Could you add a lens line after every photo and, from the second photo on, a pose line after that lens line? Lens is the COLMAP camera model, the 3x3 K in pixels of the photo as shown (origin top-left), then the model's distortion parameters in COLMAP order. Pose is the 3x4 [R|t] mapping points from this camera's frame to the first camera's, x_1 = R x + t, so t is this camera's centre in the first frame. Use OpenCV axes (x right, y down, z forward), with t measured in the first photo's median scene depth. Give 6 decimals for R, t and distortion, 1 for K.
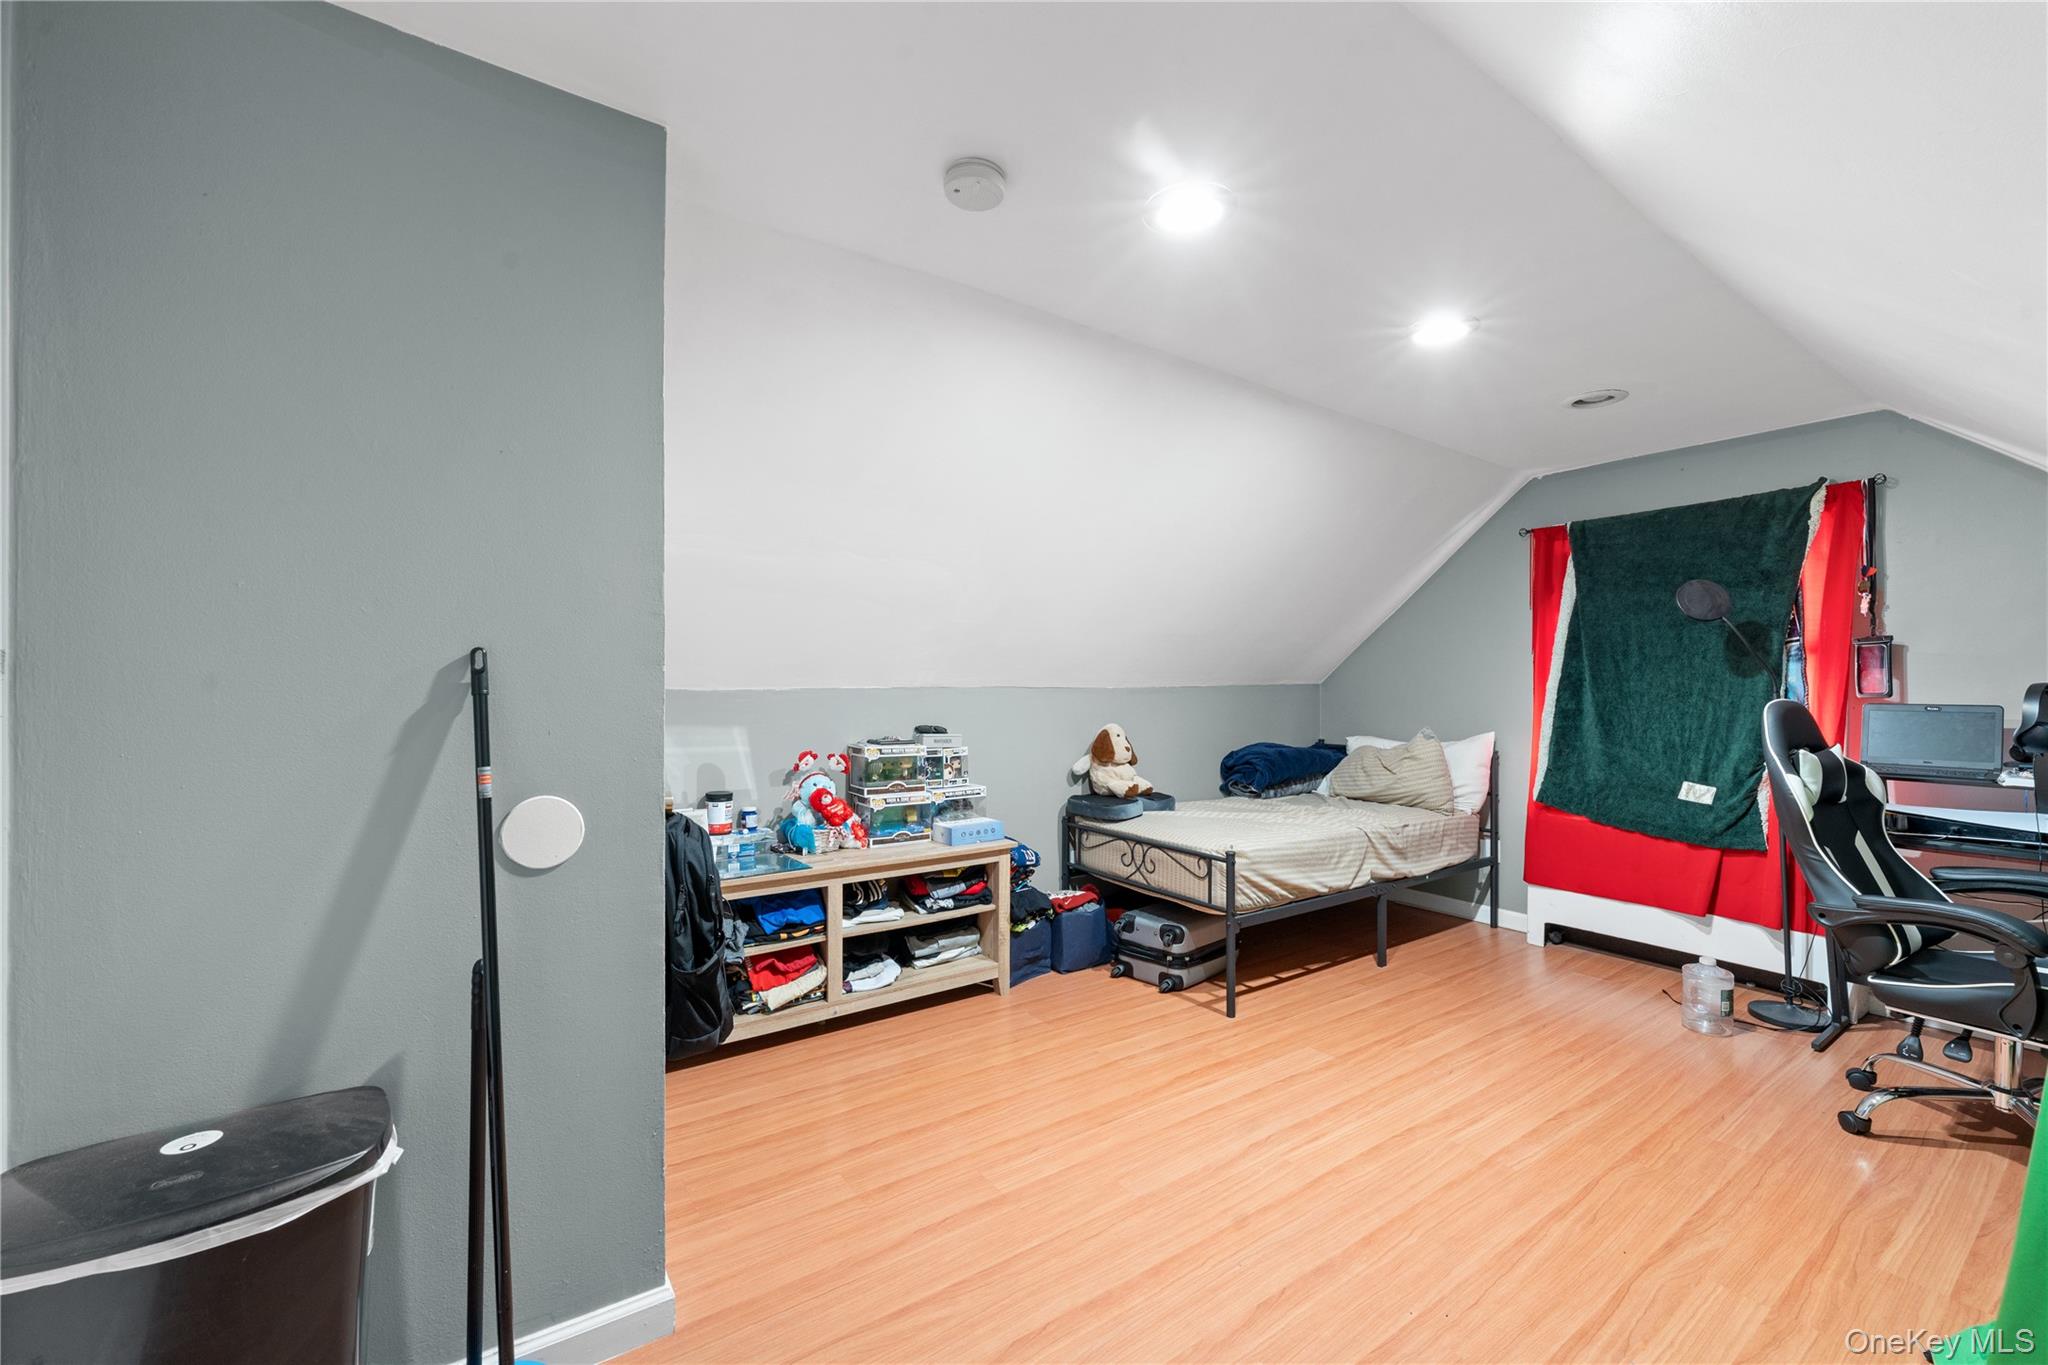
lens RADIAL K [[824.7, 0, 1029.4], [0, 824.7, 694.0], [0, 0, 1]] dist [-0.000165, -0.000254]
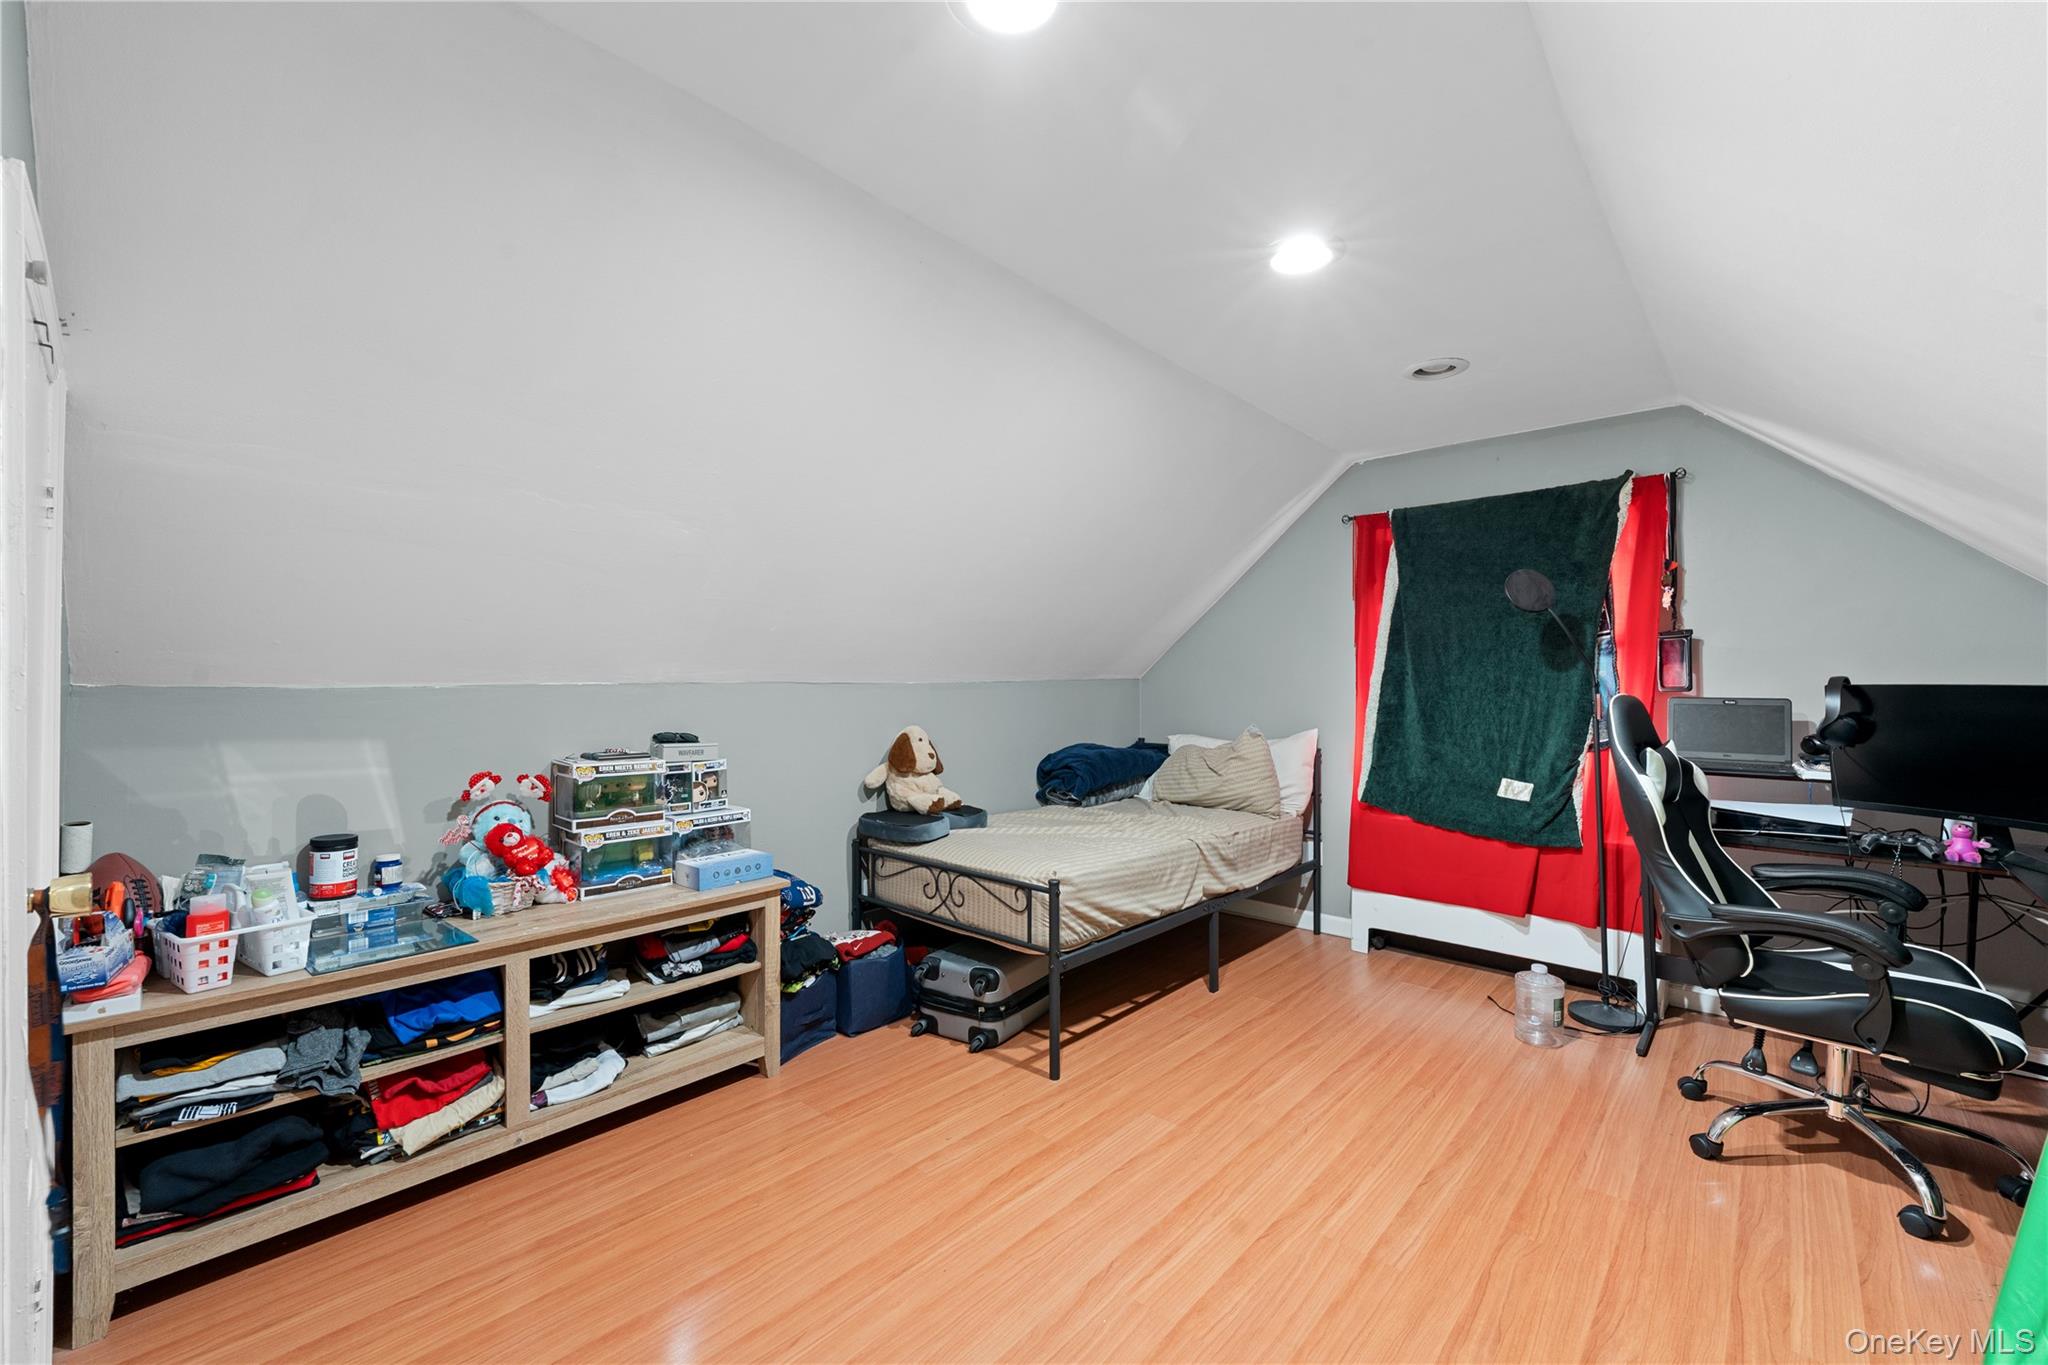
lens RADIAL K [[847.1, 0, 1033.4], [0, 847.1, 666.7], [0, 0, 1]] dist [0.000308, -0.001009]
pose [[0.972983, 0.002316, 0.230865, 0.025052], [0.003890, 0.999643, -0.026423, -0.001251], [-0.230844, 0.026607, 0.972627, 0.162062]]
